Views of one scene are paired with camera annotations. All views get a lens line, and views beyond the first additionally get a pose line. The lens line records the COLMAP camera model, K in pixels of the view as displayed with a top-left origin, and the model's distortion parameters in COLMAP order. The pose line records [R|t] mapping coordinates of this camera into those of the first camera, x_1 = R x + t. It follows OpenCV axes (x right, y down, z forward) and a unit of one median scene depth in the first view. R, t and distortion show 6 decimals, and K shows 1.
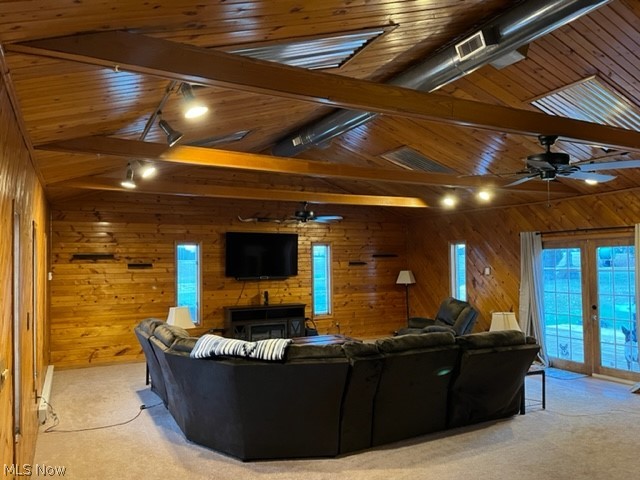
lens RADIAL K [[474.2, 0, 320.0], [0, 474.2, 240.0], [0, 0, 1]] dist [0.090824, -0.135441]
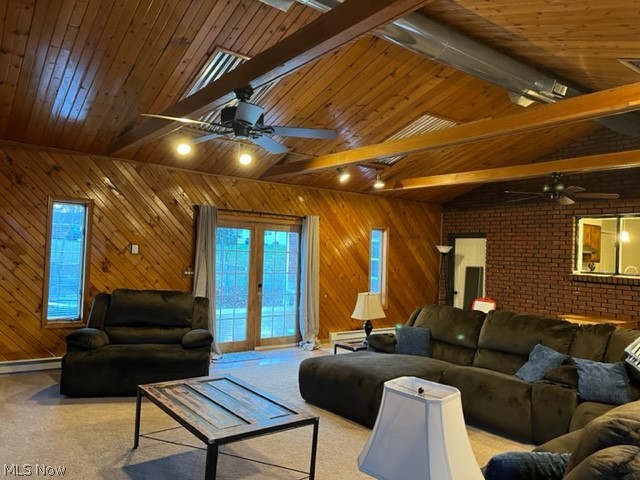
lens RADIAL K [[474.2, 0, 320.0], [0, 474.2, 240.0], [0, 0, 1]] dist [0.090824, -0.135441]
pose [[-0.174192, 0.041426, 0.983840, -0.500643], [-0.074992, 0.995655, -0.055201, 0.085905], [-0.981852, -0.083396, -0.170328, 1.042547]]
